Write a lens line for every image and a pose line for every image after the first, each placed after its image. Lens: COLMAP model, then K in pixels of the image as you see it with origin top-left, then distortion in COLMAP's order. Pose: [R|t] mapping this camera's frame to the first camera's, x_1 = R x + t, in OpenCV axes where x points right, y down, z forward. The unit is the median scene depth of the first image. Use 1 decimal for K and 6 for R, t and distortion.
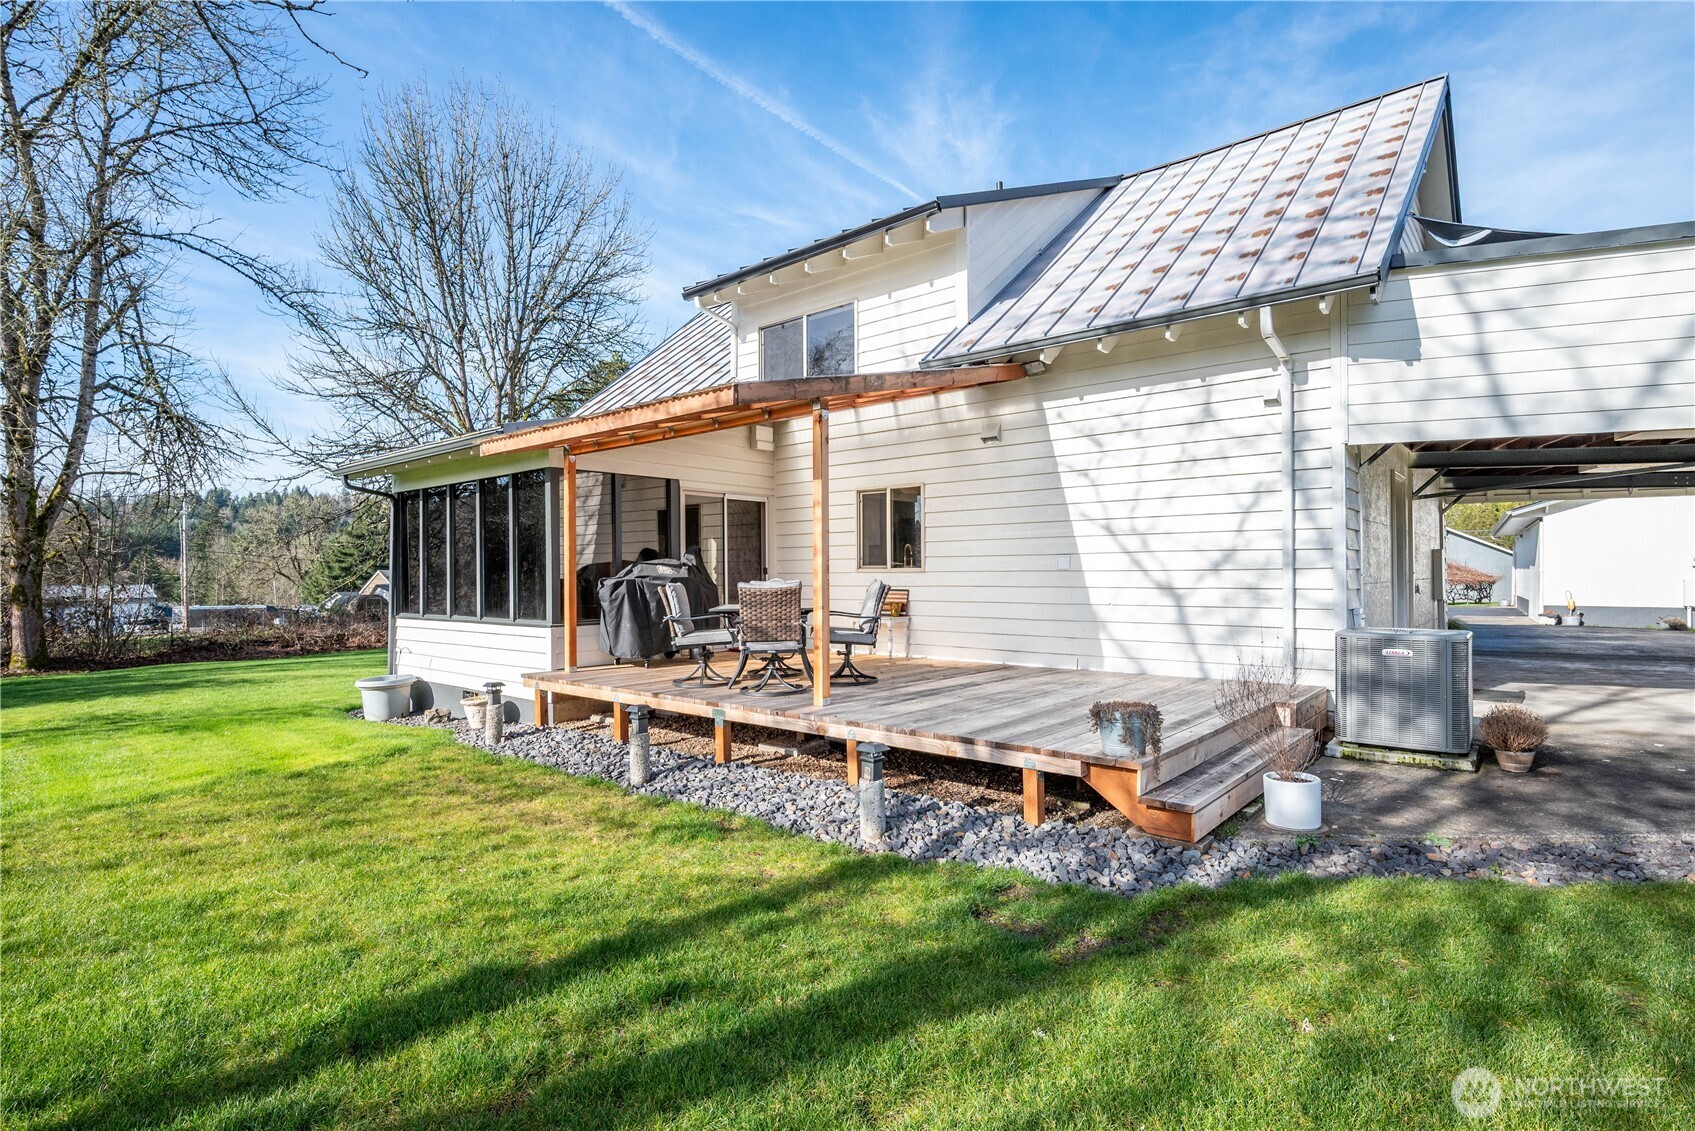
lens RADIAL K [[844.0, 0, 847.5], [0, 844.0, 565.5], [0, 0, 1]] dist [0.013542, -0.000142]
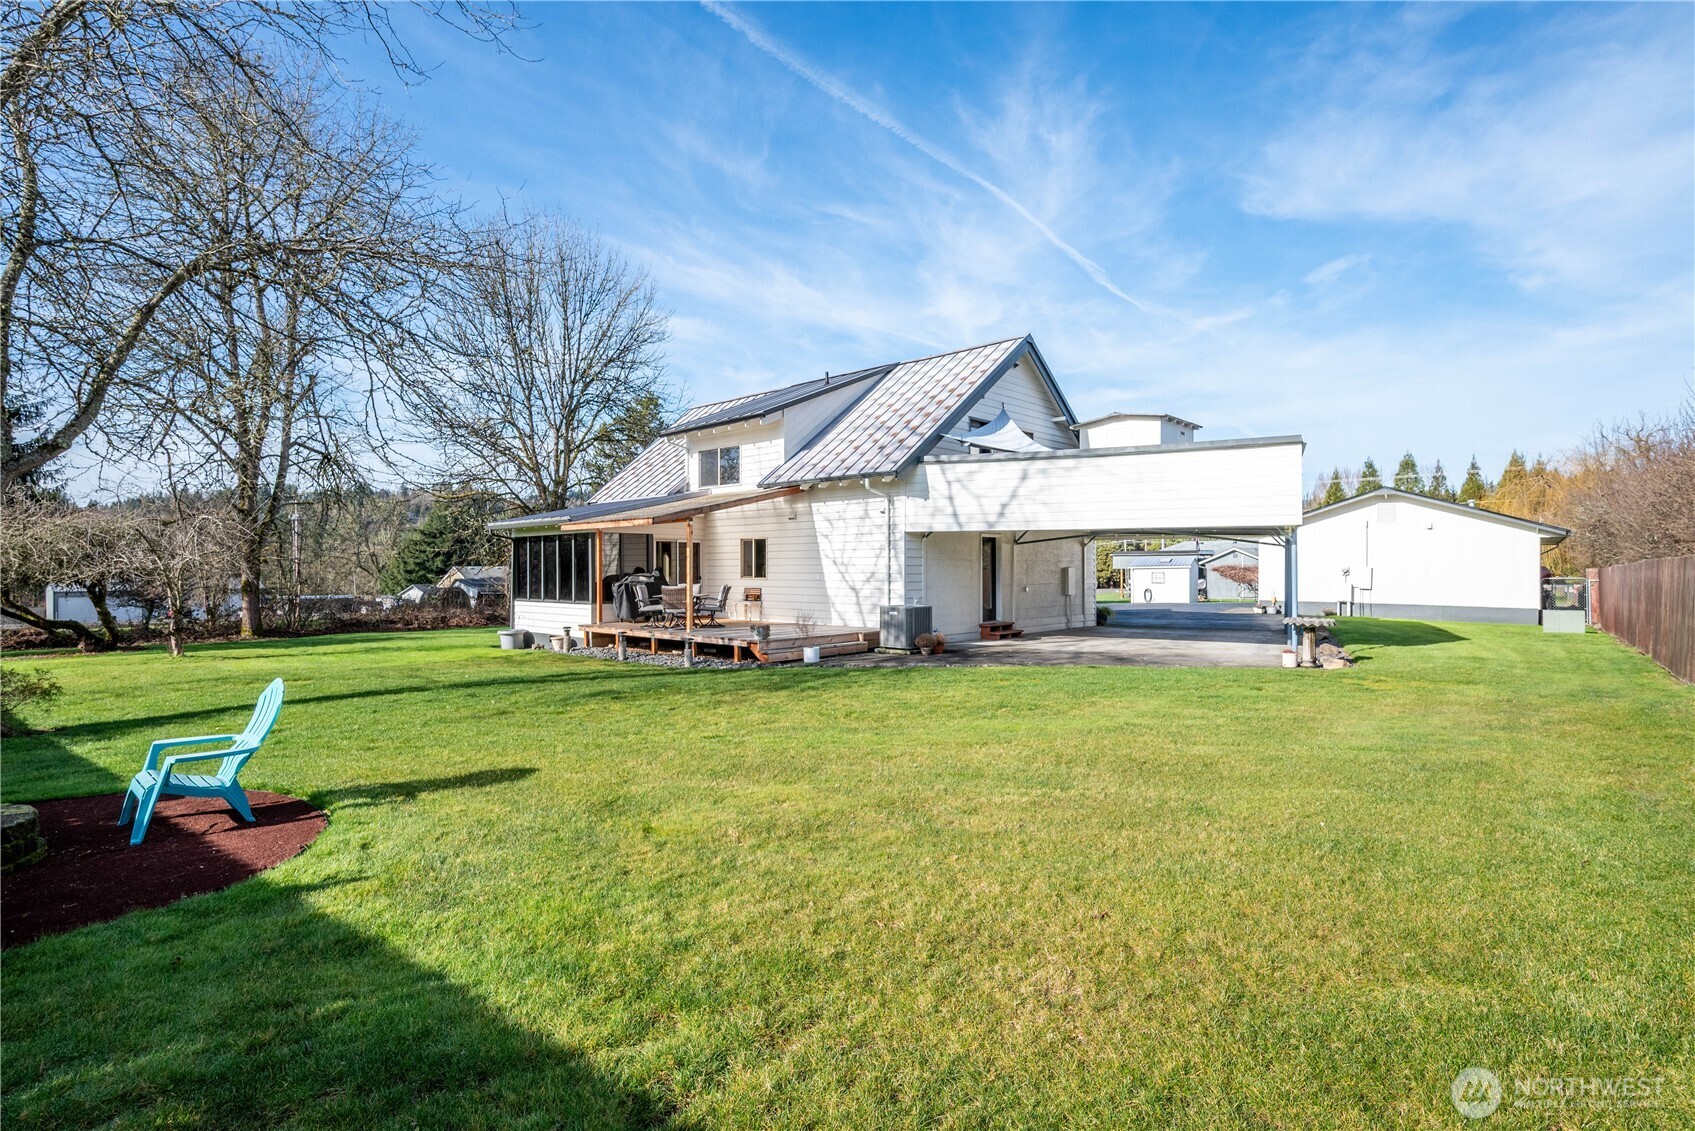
lens RADIAL K [[844.0, 0, 847.5], [0, 844.0, 565.5], [0, 0, 1]] dist [0.013542, -0.000142]
pose [[0.998708, 0.004535, -0.050623, 0.418767], [-0.004183, 0.999966, 0.007044, -0.046018], [0.050653, -0.006823, 0.998693, -1.141743]]
